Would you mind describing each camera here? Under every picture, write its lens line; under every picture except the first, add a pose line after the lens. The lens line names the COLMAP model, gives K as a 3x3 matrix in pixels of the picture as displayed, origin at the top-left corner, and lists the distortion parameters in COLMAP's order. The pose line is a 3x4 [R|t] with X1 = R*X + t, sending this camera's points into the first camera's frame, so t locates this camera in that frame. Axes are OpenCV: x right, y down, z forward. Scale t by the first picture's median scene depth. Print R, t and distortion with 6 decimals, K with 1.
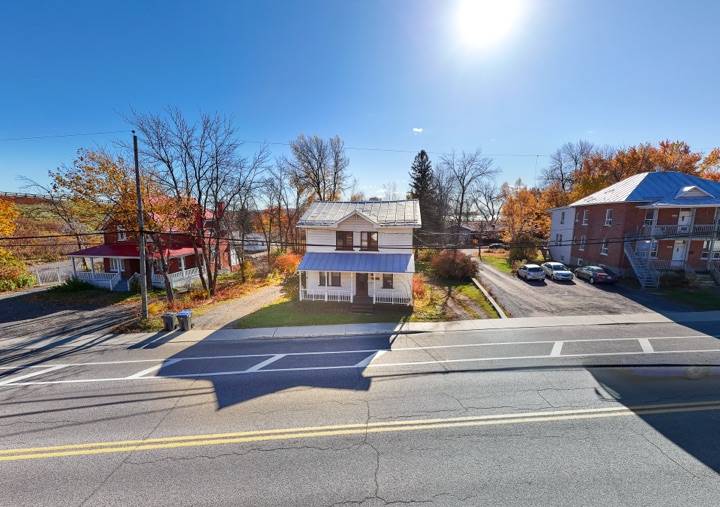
lens RADIAL K [[307.0, 0, 363.2], [0, 307.0, 243.5], [0, 0, 1]] dist [-0.023110, 0.016363]
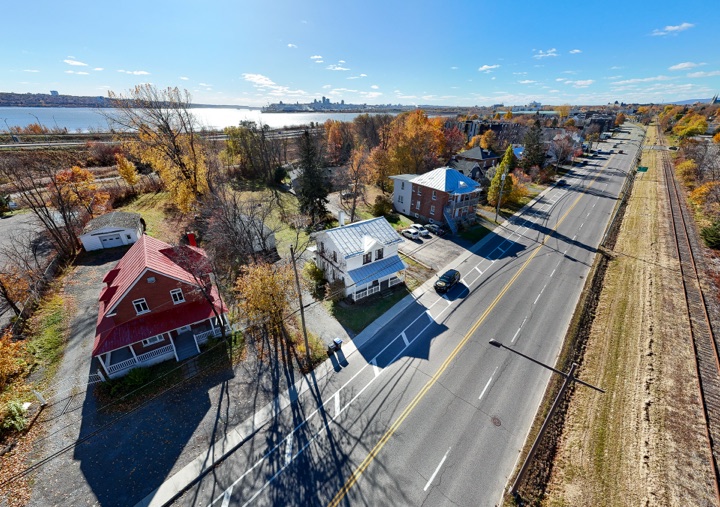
lens RADIAL K [[304.0, 0, 360.0], [0, 304.0, 253.5], [0, 0, 1]] dist [0.000531, 0.015661]
pose [[0.706327, -0.312299, 0.635273, -1.481310], [0.049952, 0.917175, 0.395341, -0.904228], [-0.706122, -0.247507, 0.663425, -0.080773]]
